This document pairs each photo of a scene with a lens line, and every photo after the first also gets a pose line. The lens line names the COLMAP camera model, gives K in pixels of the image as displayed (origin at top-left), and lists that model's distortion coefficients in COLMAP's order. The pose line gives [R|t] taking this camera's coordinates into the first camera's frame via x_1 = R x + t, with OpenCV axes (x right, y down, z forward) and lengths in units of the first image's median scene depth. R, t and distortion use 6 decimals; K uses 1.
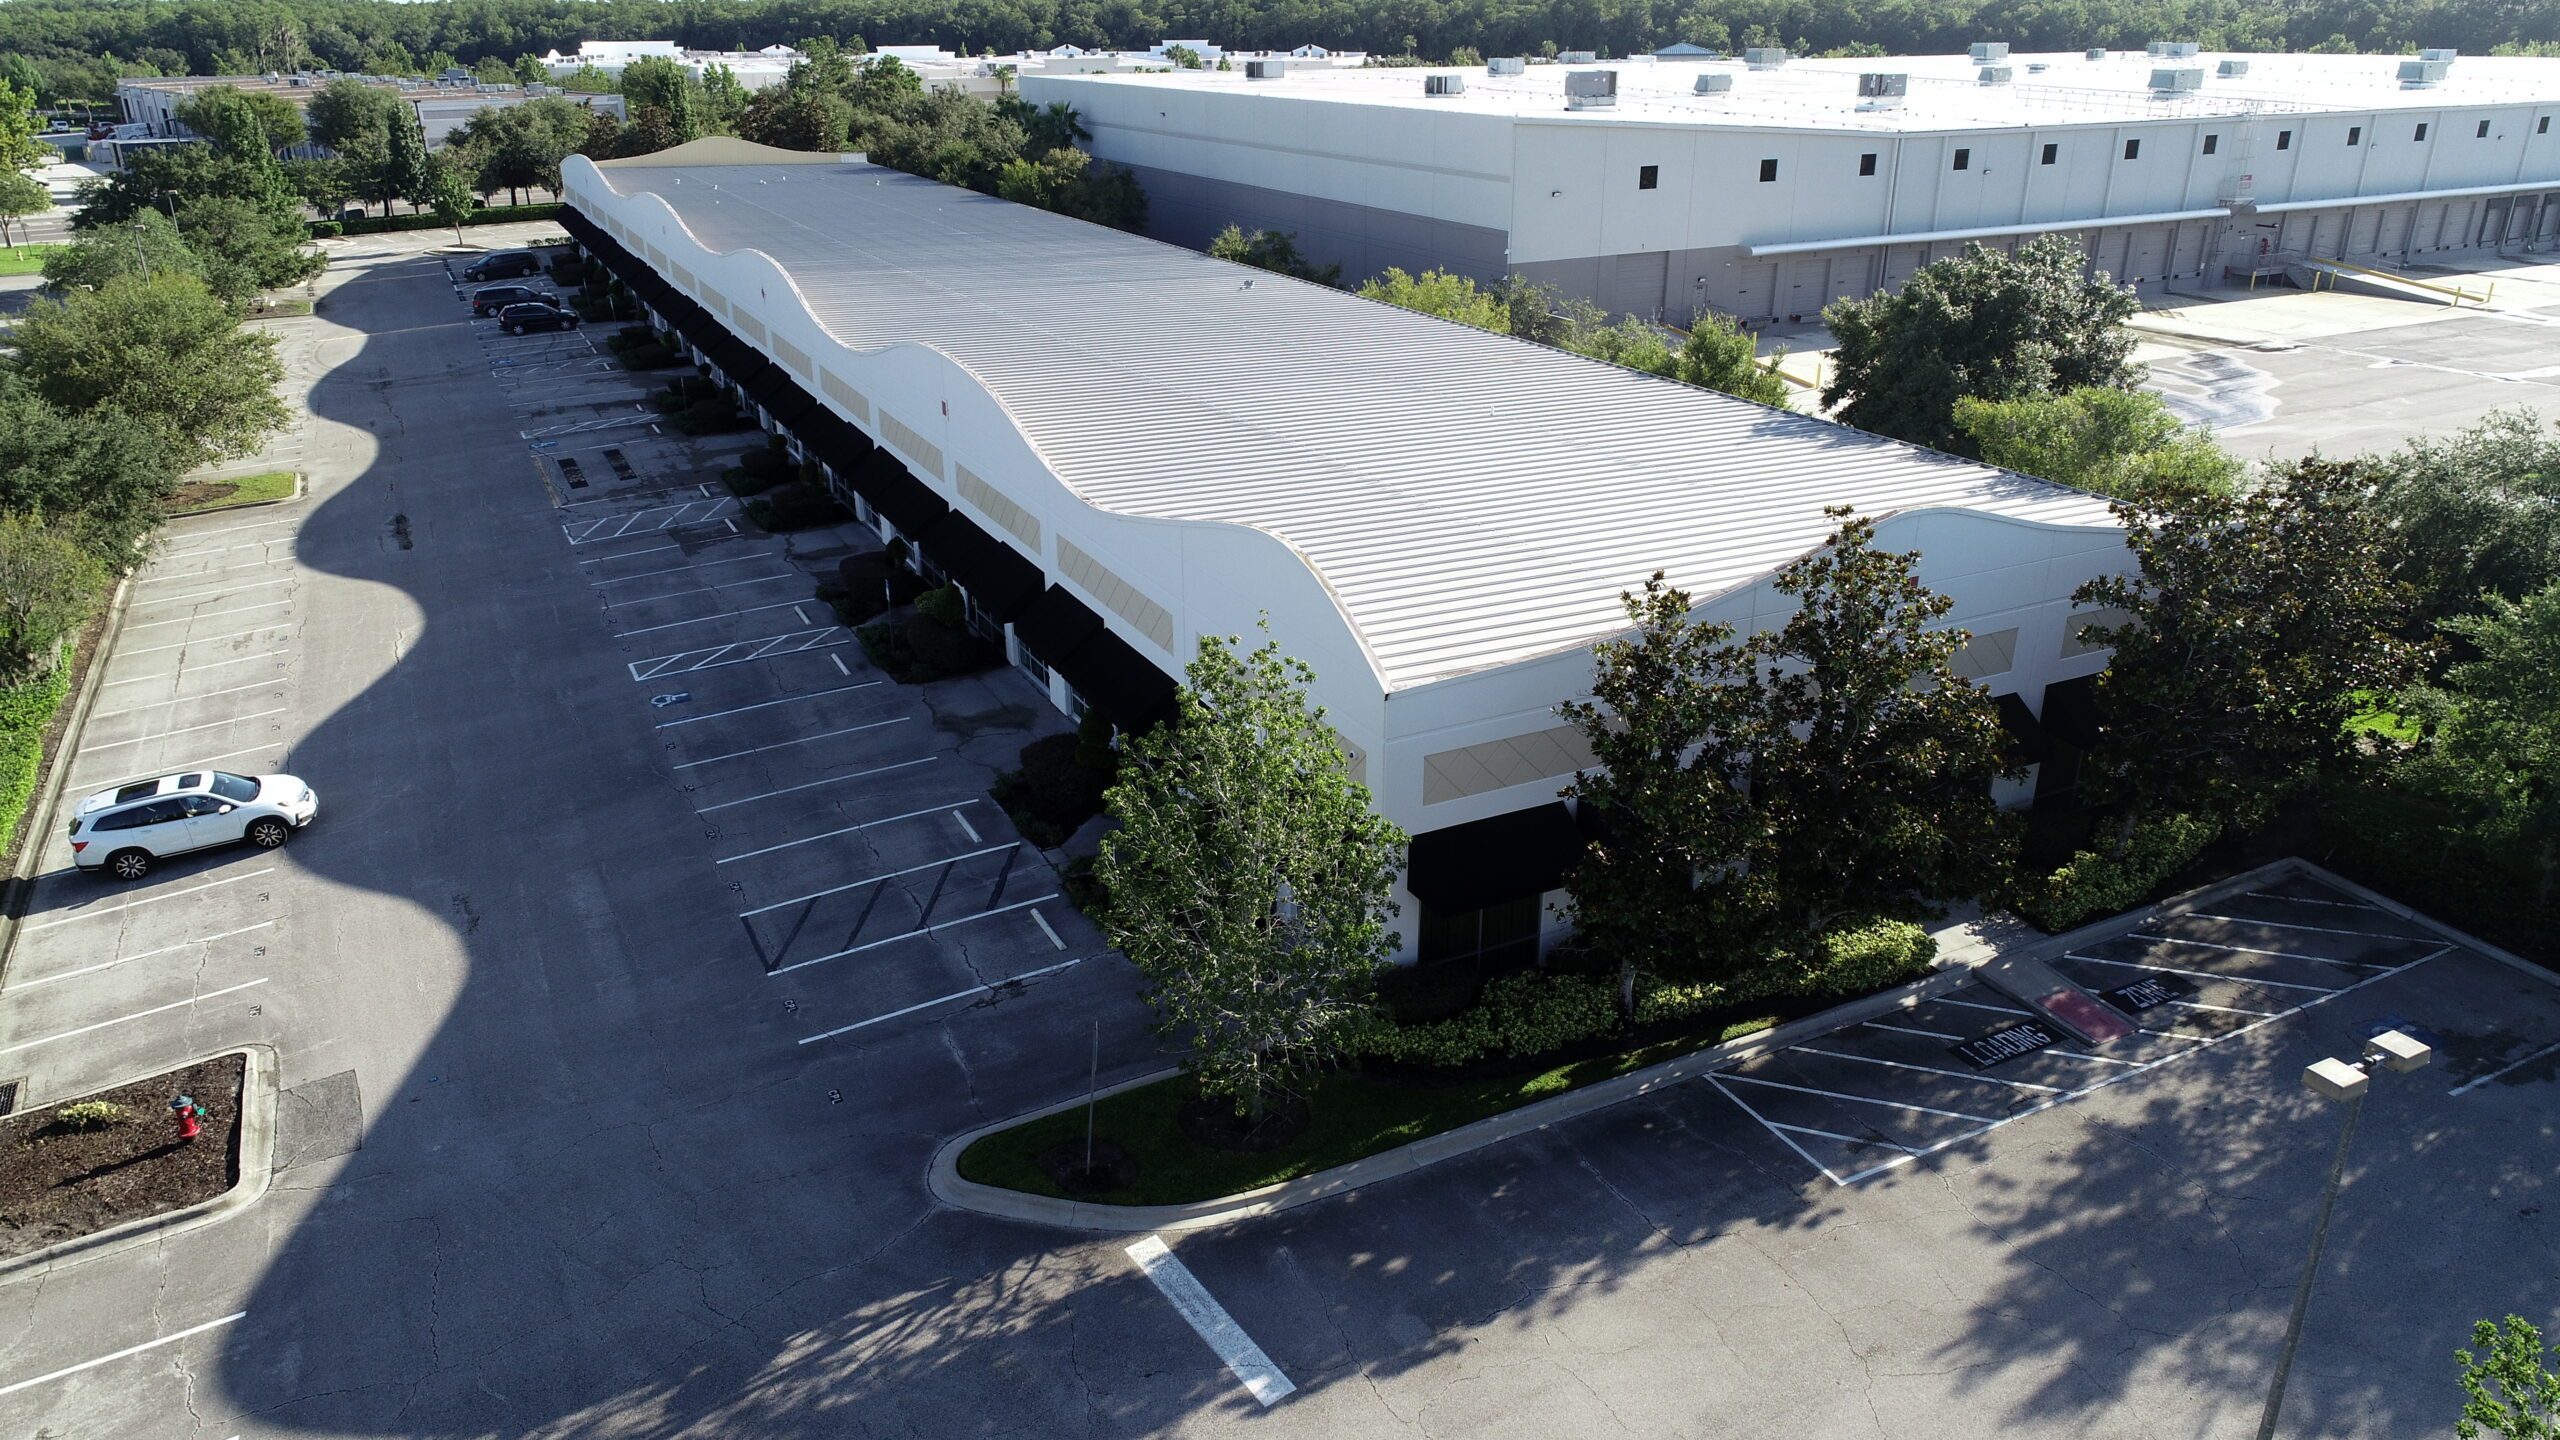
lens RADIAL K [[1721.2, 0, 1284.8], [0, 1721.2, 728.8], [0, 0, 1]] dist [0.001298, 0.000798]
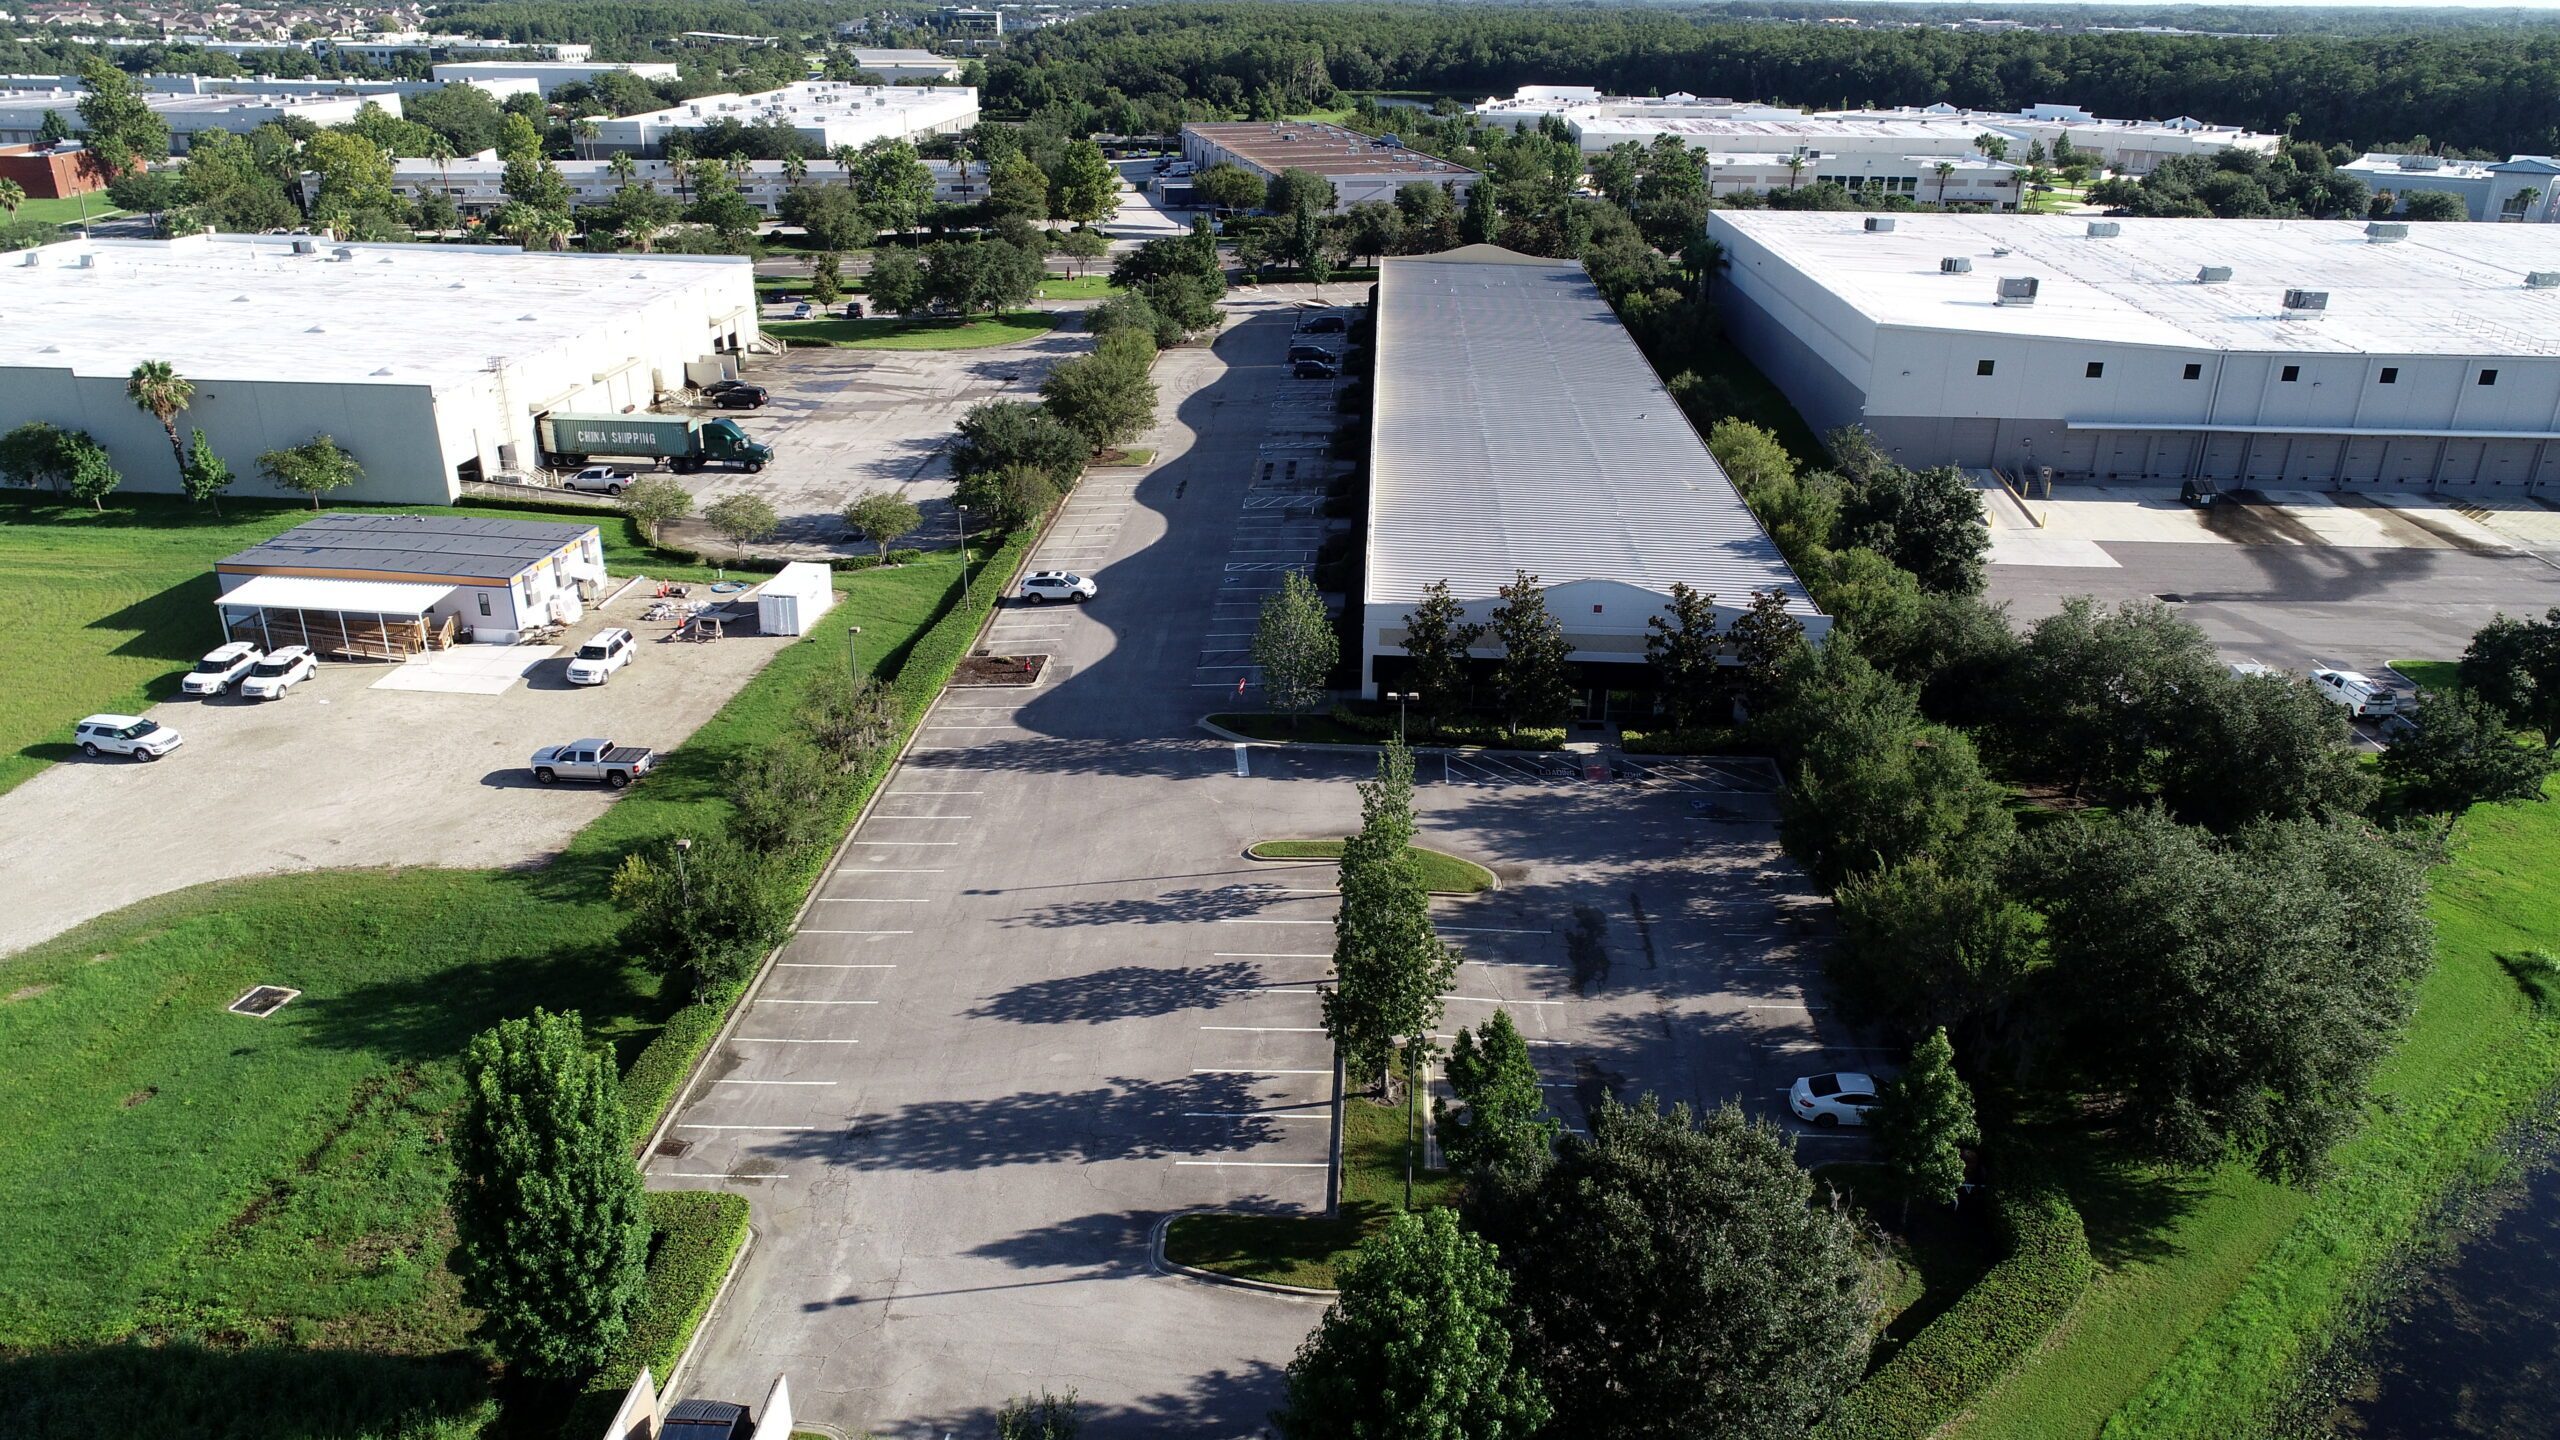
lens RADIAL K [[1721.2, 0, 1284.8], [0, 1721.2, 728.8], [0, 0, 1]] dist [0.001298, 0.000798]
pose [[0.862192, 0.211404, -0.460362, 0.912426], [-0.206984, 0.976456, 0.060750, 0.026421], [0.462366, 0.042910, 0.885650, -1.158358]]
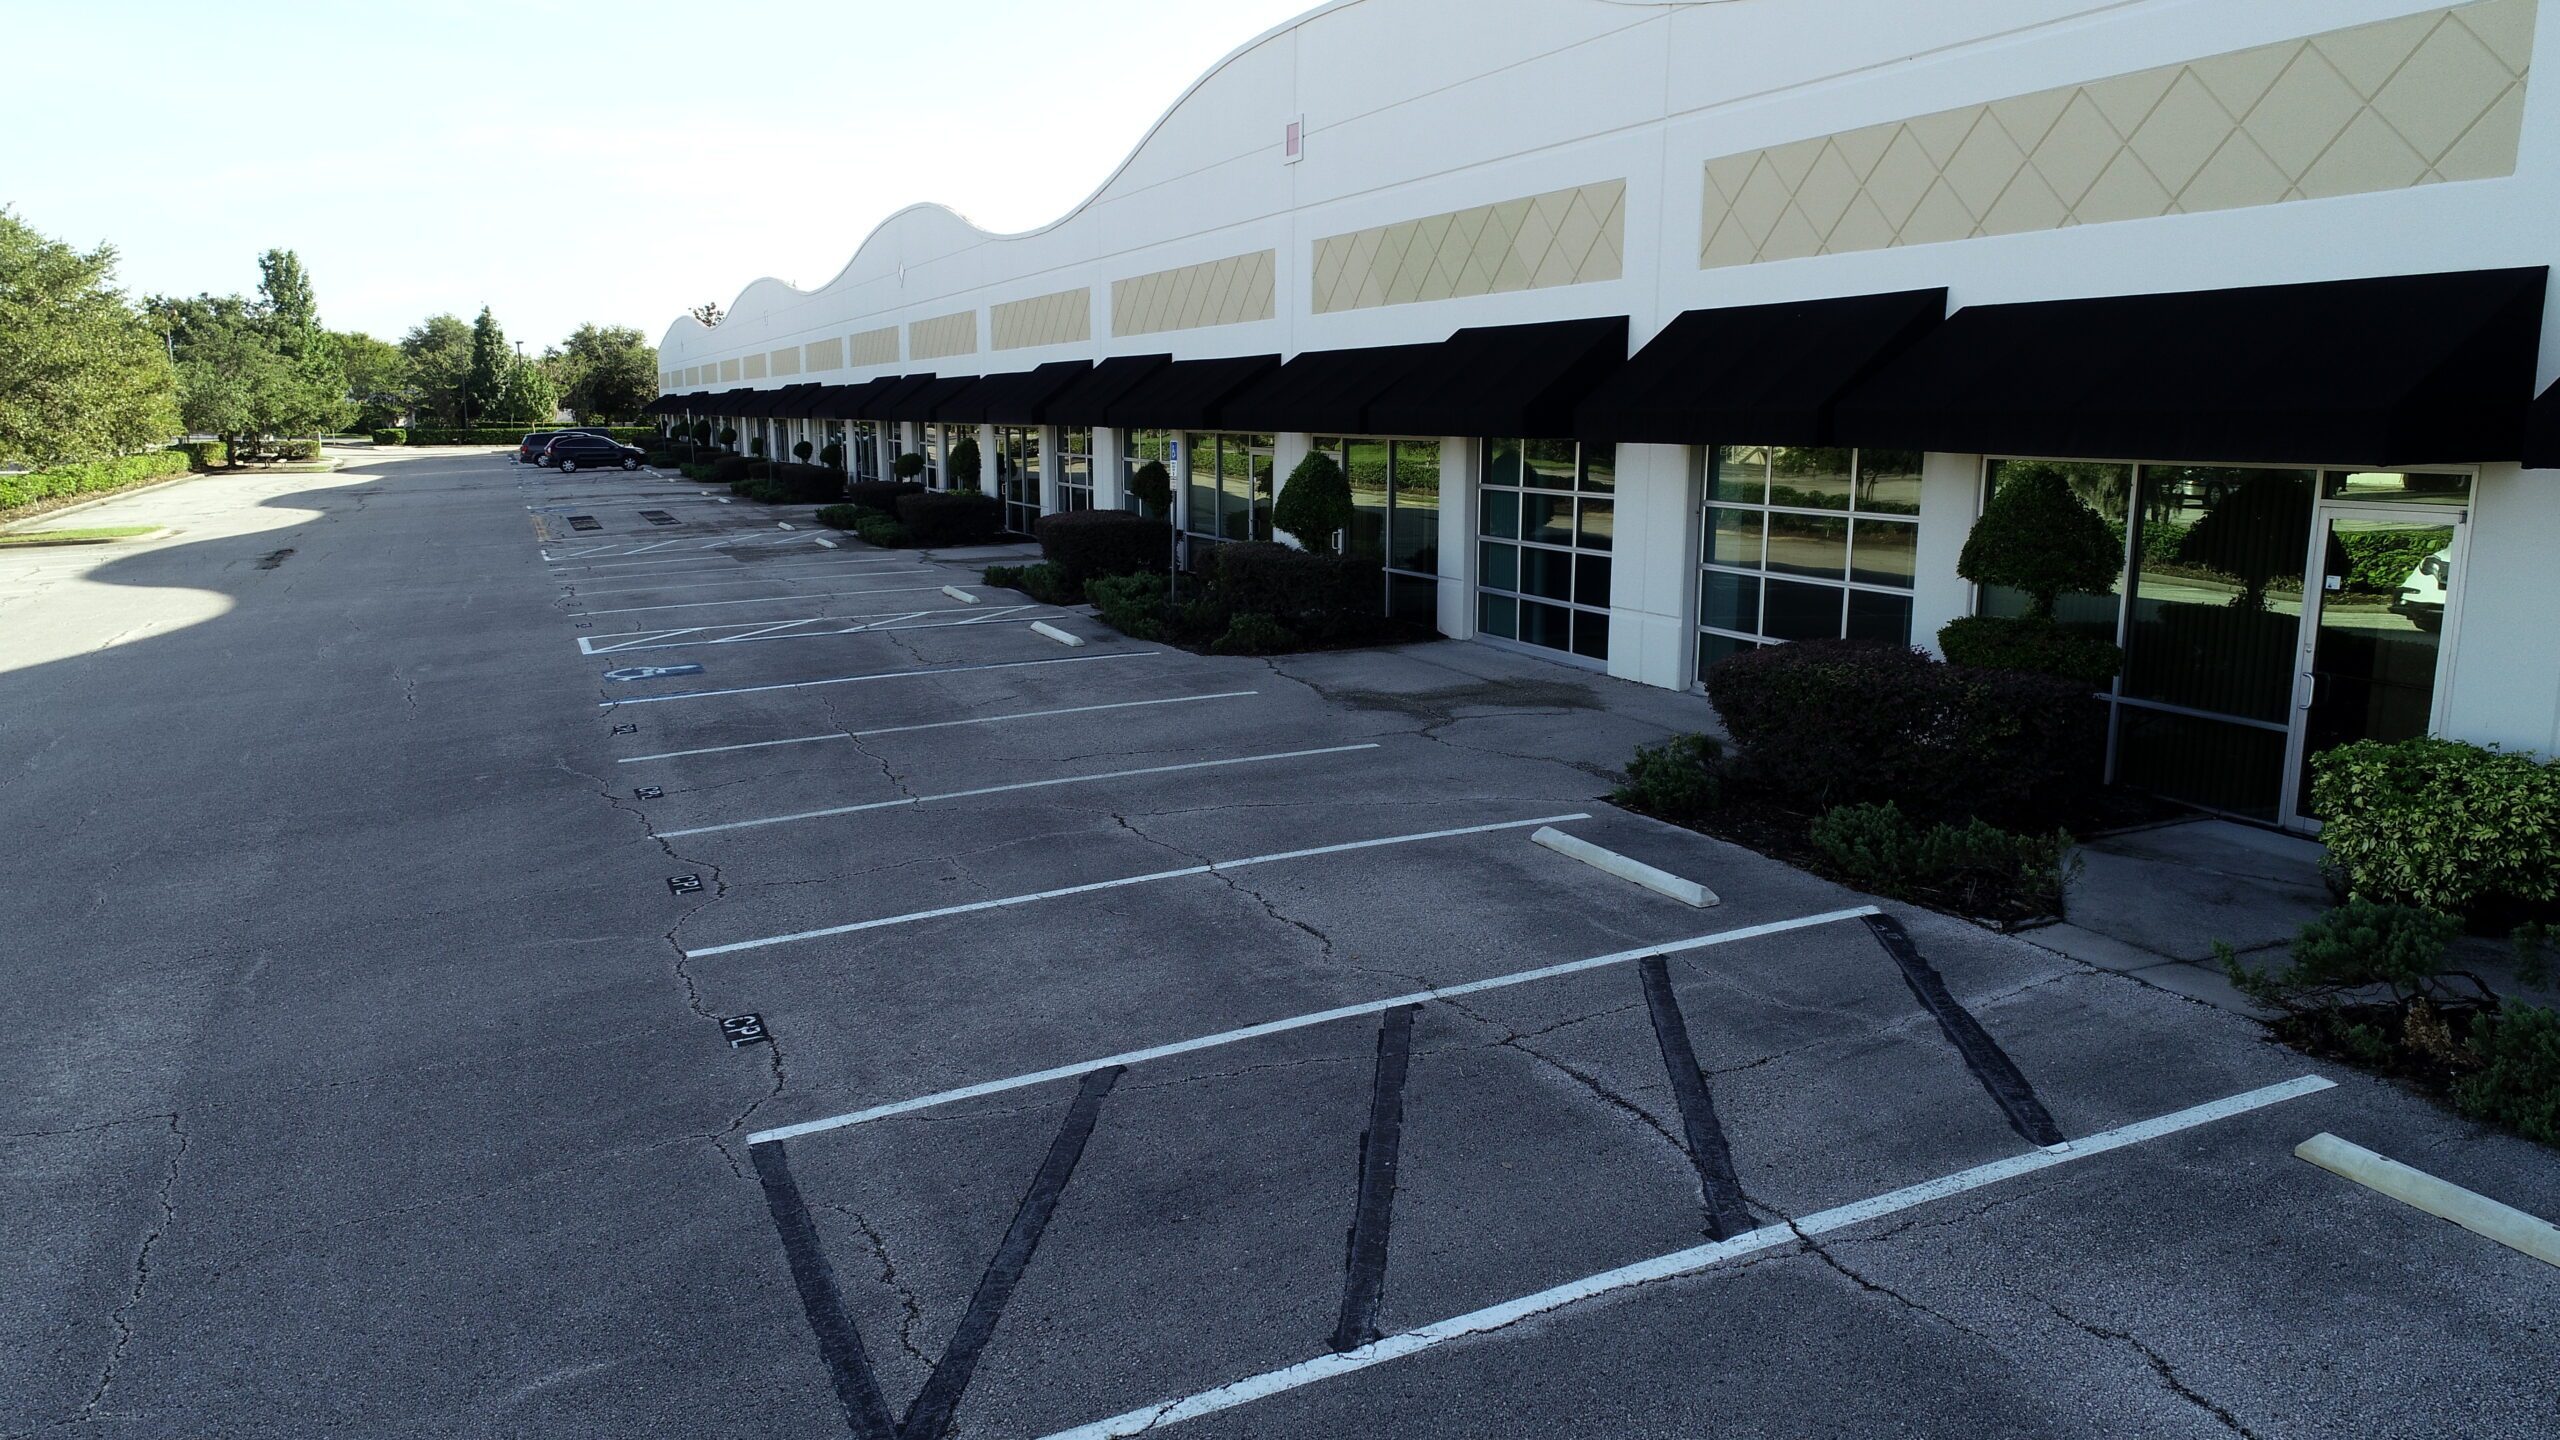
lens RADIAL K [[1721.2, 0, 1284.8], [0, 1721.2, 728.8], [0, 0, 1]] dist [0.001298, 0.000798]
pose [[0.998813, 0.018581, -0.045033, -0.197729], [-0.027681, 0.977143, -0.210774, 0.082473], [0.040087, 0.211770, 0.976497, 0.640655]]
